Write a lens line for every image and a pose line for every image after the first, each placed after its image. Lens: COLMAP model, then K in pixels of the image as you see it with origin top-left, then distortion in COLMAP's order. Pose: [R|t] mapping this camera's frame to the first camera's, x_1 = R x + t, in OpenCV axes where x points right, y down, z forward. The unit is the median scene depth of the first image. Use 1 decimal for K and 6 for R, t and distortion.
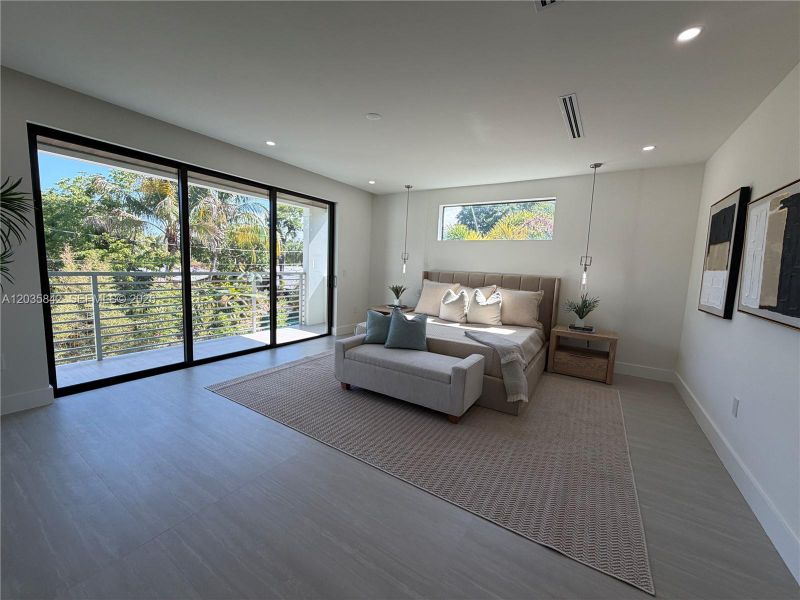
lens RADIAL K [[316.4, 0, 398.5], [0, 316.4, 298.1], [0, 0, 1]] dist [-0.001613, -0.000245]
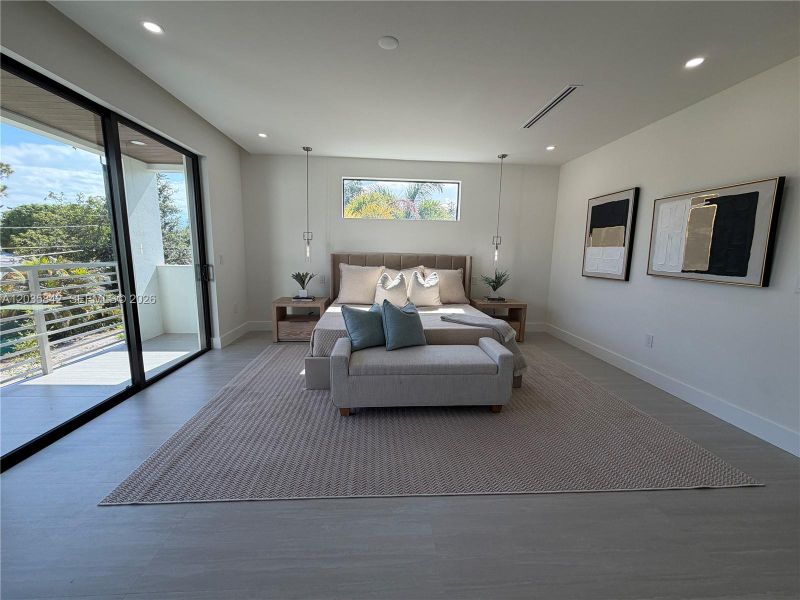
lens RADIAL K [[316.4, 0, 396.5], [0, 316.4, 298.6], [0, 0, 1]] dist [-0.001613, -0.000245]
pose [[0.809461, -0.112943, 0.576208, -0.377034], [0.075694, 0.993210, 0.088344, -0.035609], [-0.582274, -0.027896, 0.812514, 0.263558]]
